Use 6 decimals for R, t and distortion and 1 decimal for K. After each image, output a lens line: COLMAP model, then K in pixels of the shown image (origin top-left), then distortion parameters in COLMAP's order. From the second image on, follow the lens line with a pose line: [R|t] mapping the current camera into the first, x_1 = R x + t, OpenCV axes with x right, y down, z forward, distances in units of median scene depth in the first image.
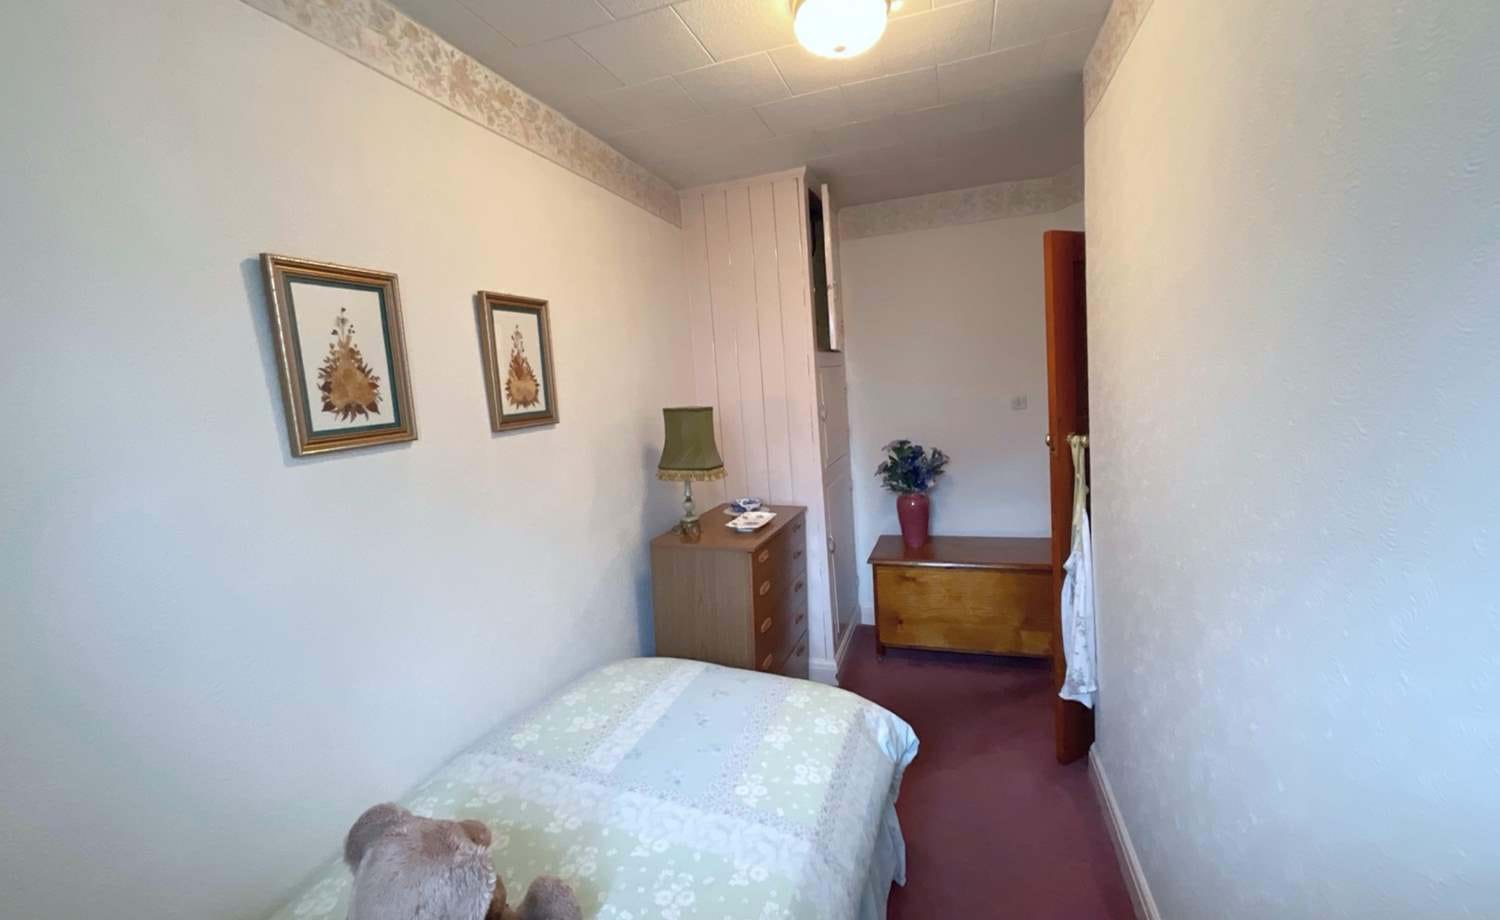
lens RADIAL K [[608.0, 0, 749.5], [0, 608.0, 459.1], [0, 0, 1]] dist [-0.001602, 0.000542]
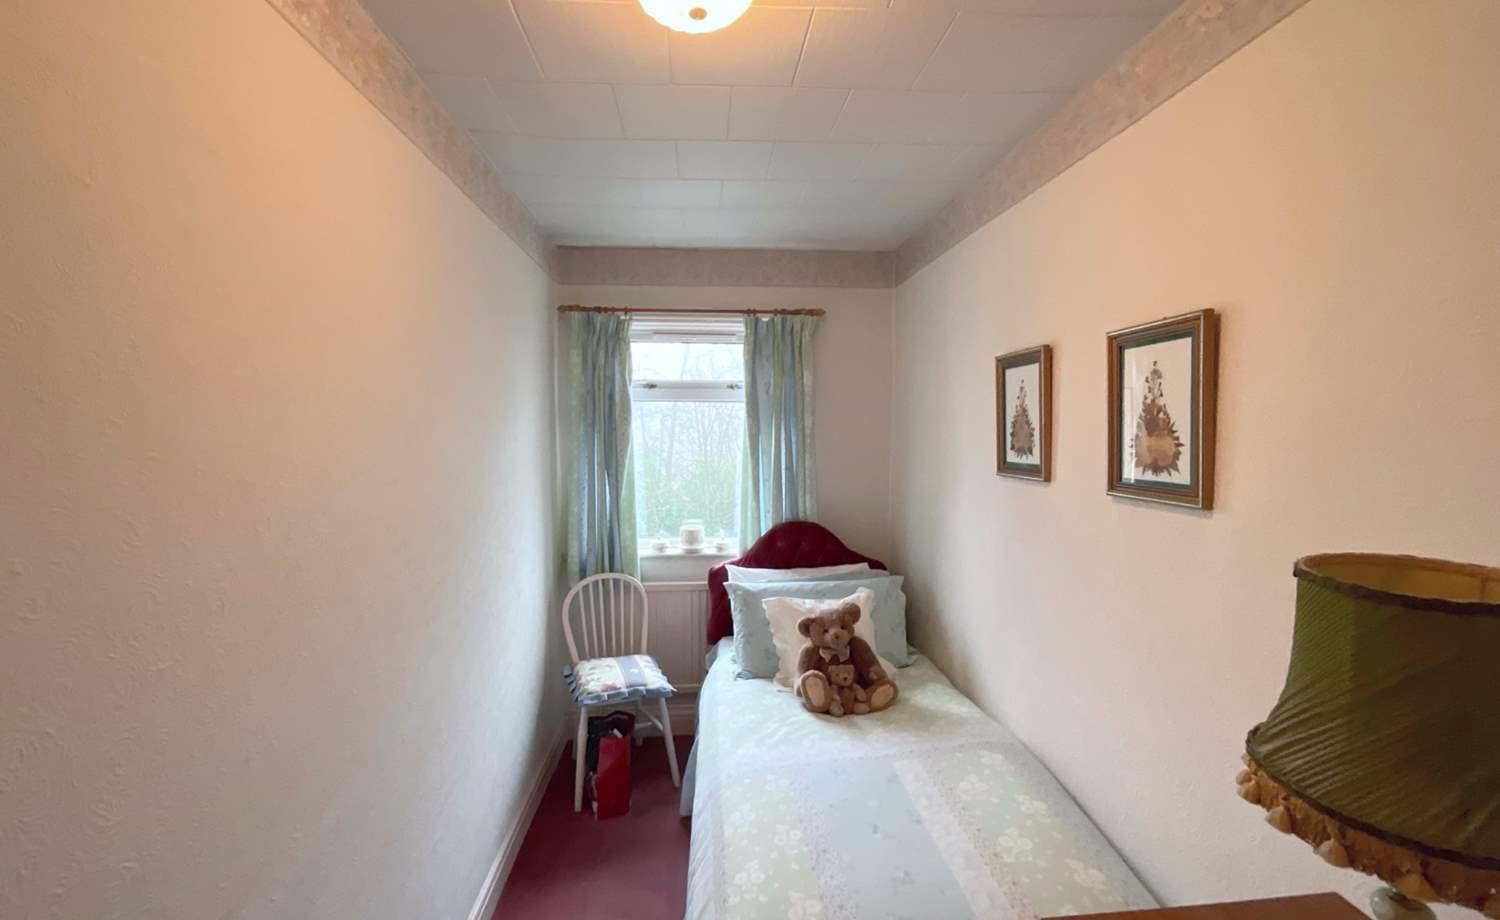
lens RADIAL K [[608.0, 0, 749.5], [0, 608.0, 459.1], [0, 0, 1]] dist [-0.001602, 0.000542]
pose [[-0.912248, 0.095808, -0.398277, 0.373279], [0.017966, 0.980686, 0.194759, -0.265726], [0.409245, 0.170513, -0.896350, 1.529181]]
